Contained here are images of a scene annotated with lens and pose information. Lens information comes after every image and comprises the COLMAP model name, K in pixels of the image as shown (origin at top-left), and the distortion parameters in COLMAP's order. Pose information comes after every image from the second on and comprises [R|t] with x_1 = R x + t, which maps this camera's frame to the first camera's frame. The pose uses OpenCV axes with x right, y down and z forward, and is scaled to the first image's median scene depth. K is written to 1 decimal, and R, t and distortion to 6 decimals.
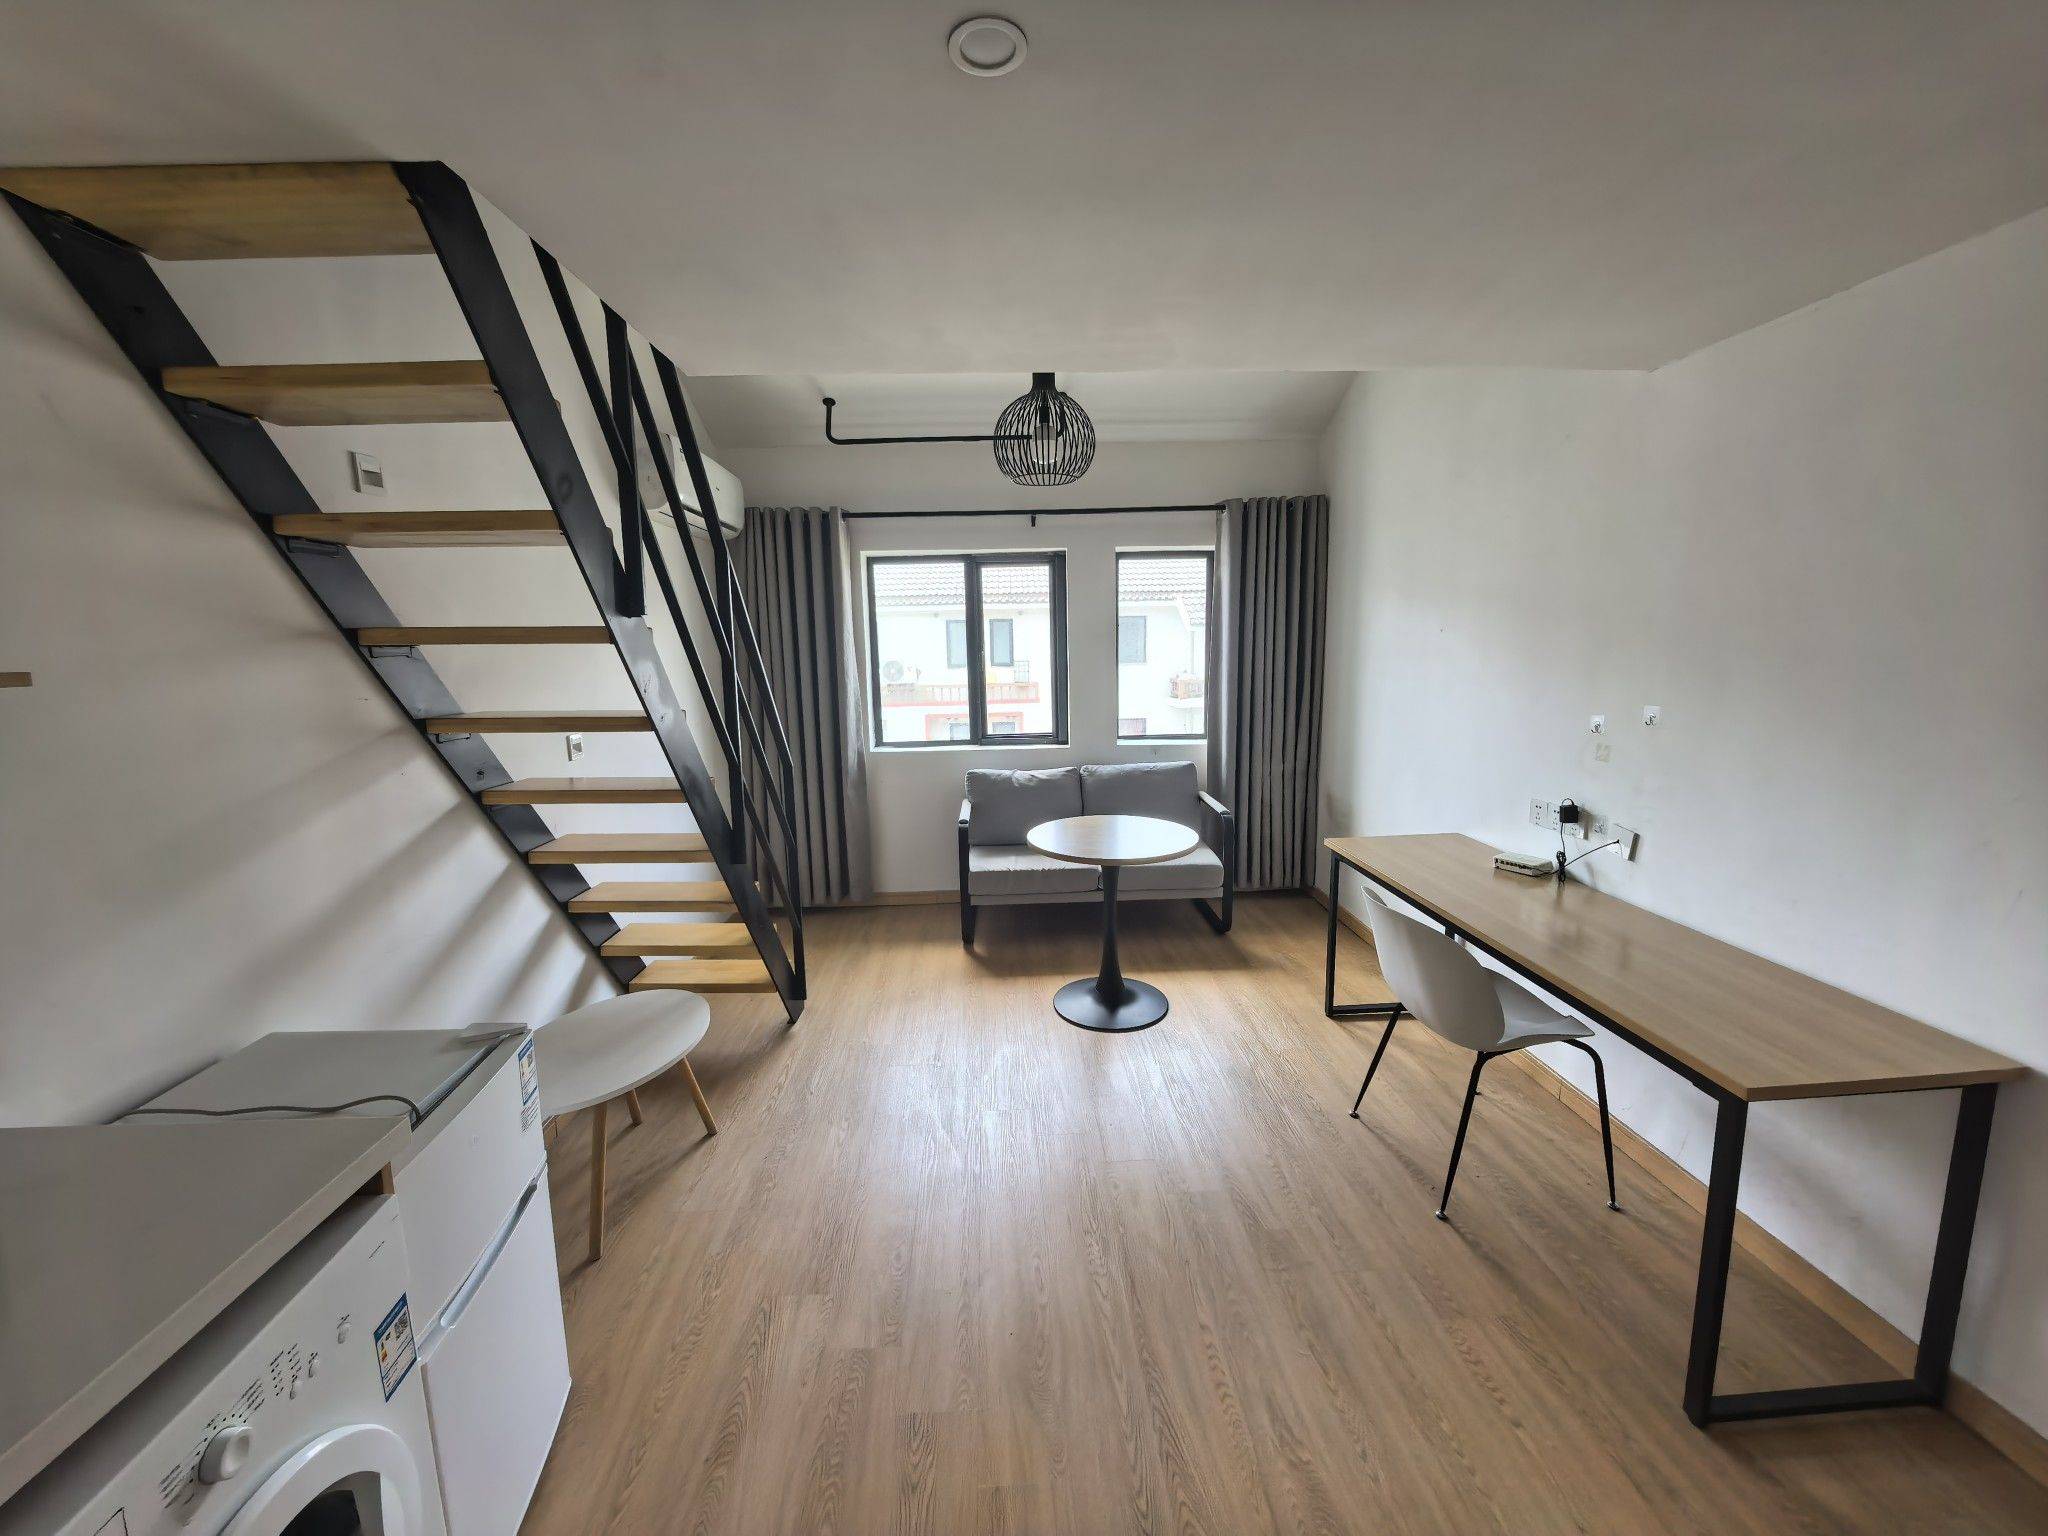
lens RADIAL K [[796.9, 0, 1024.0], [0, 796.9, 768.0], [0, 0, 1]] dist [-0.001837, -0.000094]
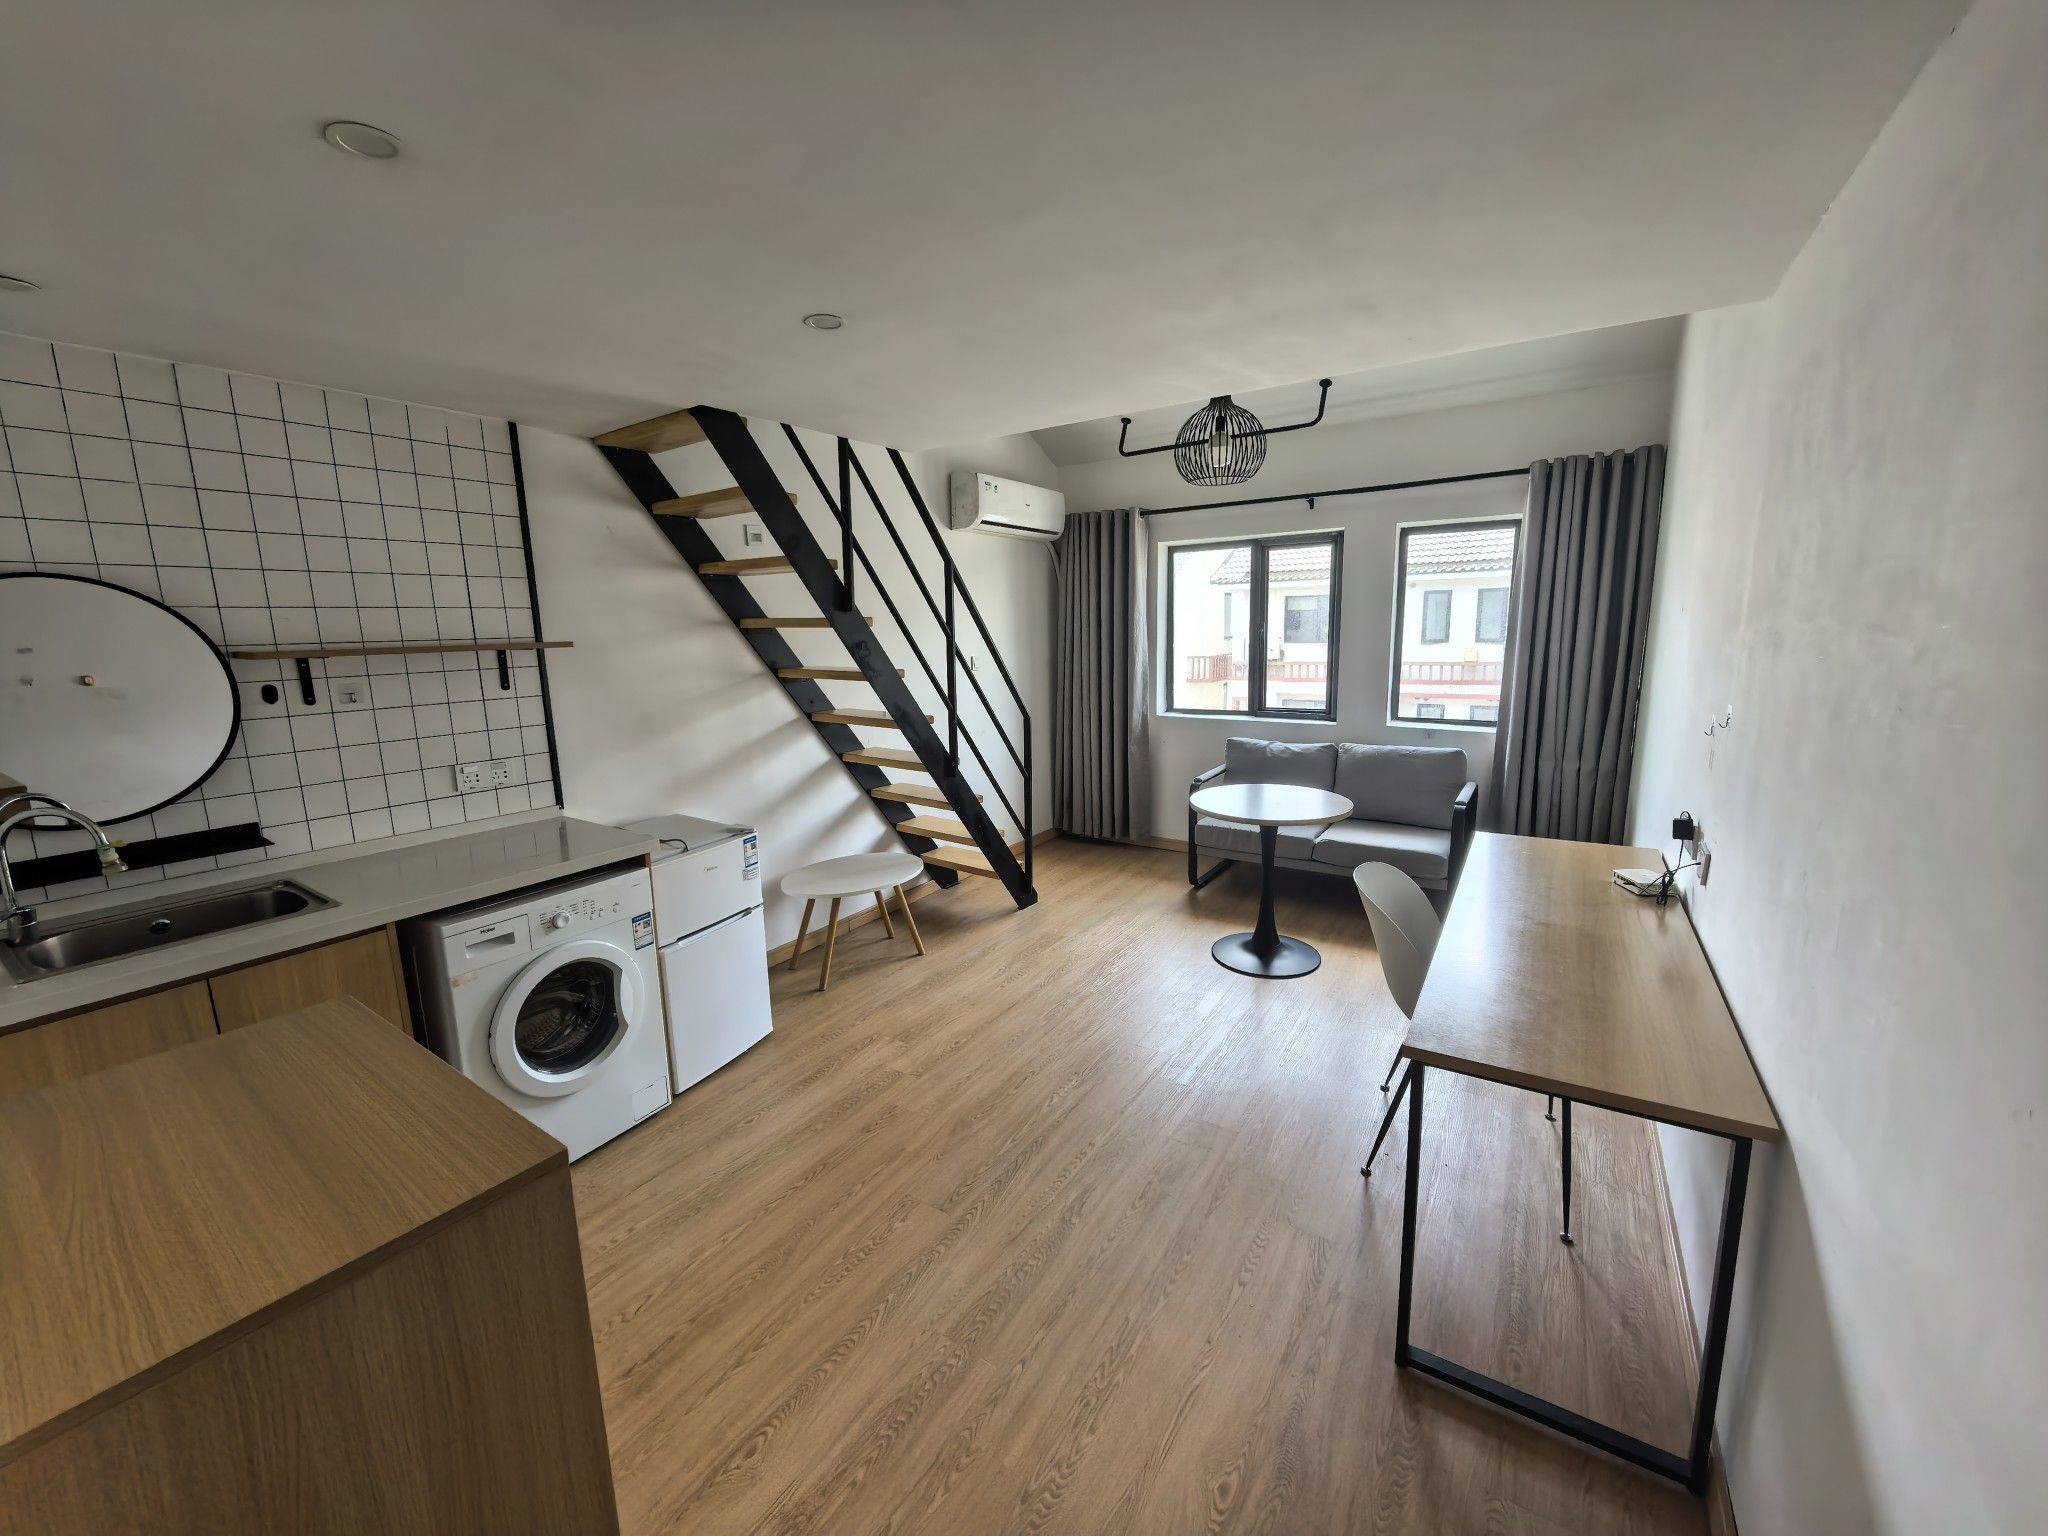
lens RADIAL K [[796.9, 0, 1024.0], [0, 796.9, 768.0], [0, 0, 1]] dist [-0.001837, -0.000094]
pose [[0.808922, 0.108276, -0.577860, 0.357038], [-0.087678, 0.994121, 0.063535, -0.000522], [0.581341, -0.000729, 0.813659, -0.065770]]
